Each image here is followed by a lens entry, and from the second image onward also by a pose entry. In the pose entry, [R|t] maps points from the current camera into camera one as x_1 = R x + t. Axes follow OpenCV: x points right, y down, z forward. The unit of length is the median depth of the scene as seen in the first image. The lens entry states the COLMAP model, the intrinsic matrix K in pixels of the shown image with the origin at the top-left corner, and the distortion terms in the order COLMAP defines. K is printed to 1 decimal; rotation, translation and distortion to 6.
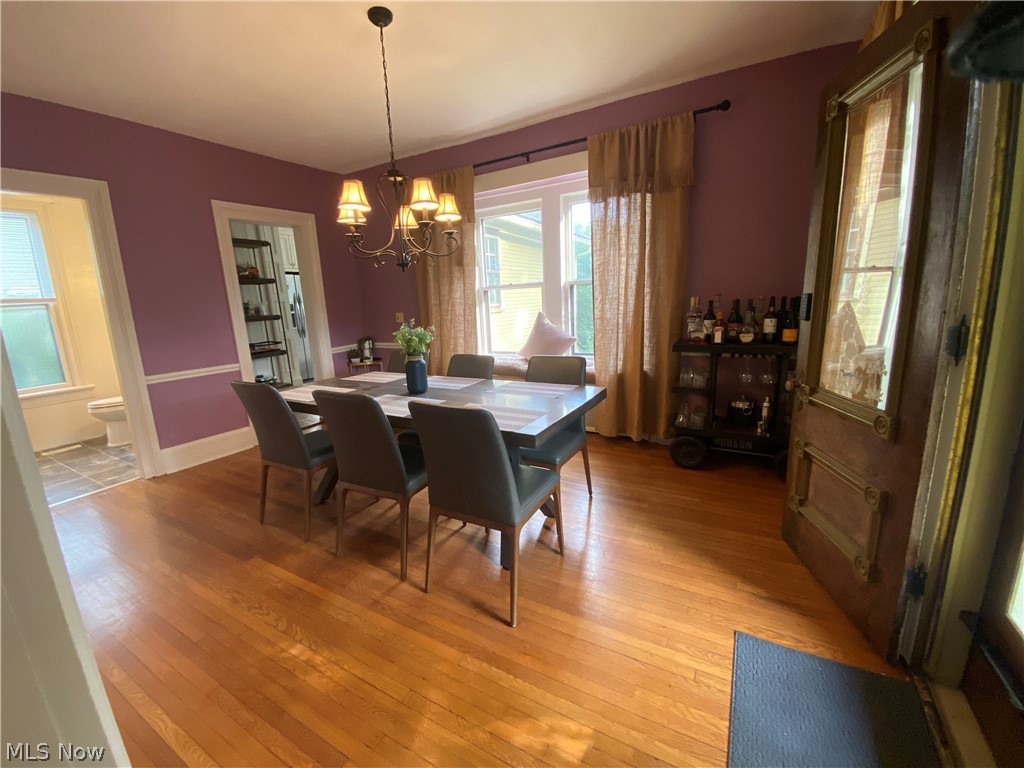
lens RADIAL K [[419.3, 0, 512.5], [0, 419.3, 384.7], [0, 0, 1]] dist [0.001574, -0.000964]
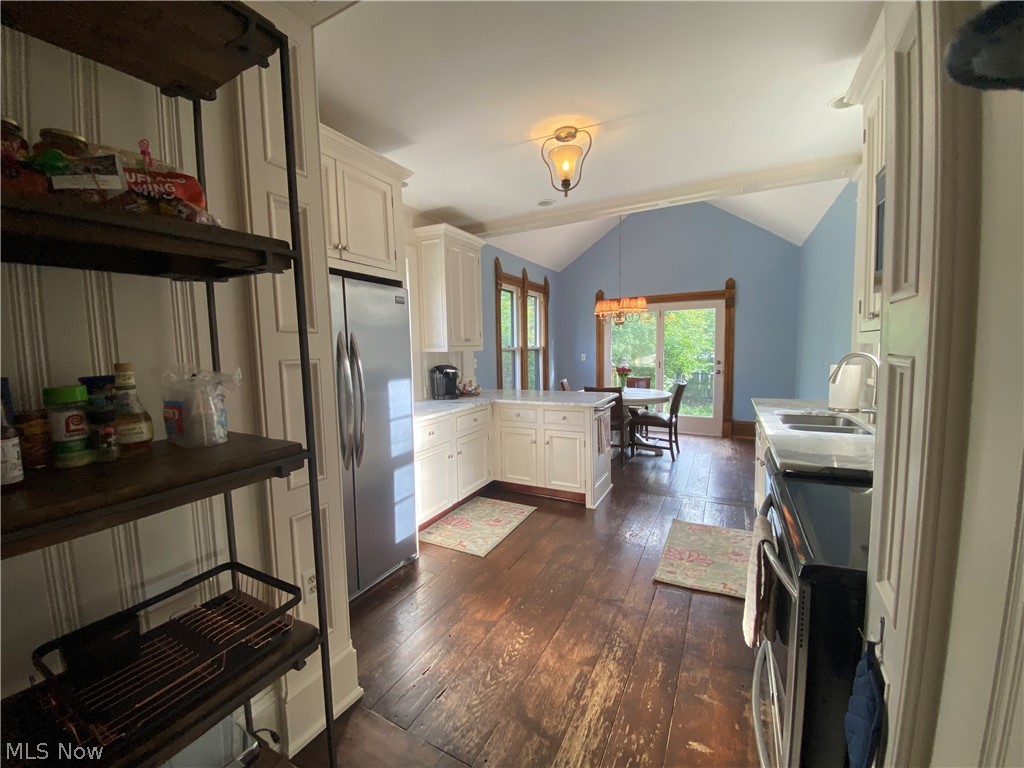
lens RADIAL K [[419.3, 0, 511.7], [0, 419.3, 383.9], [0, 0, 1]] dist [0.001574, -0.000964]
pose [[0.999747, 0.021101, -0.007745, -0.460494], [-0.021817, 0.993860, -0.108473, -0.171672], [0.005409, 0.108614, 0.994069, 0.811042]]
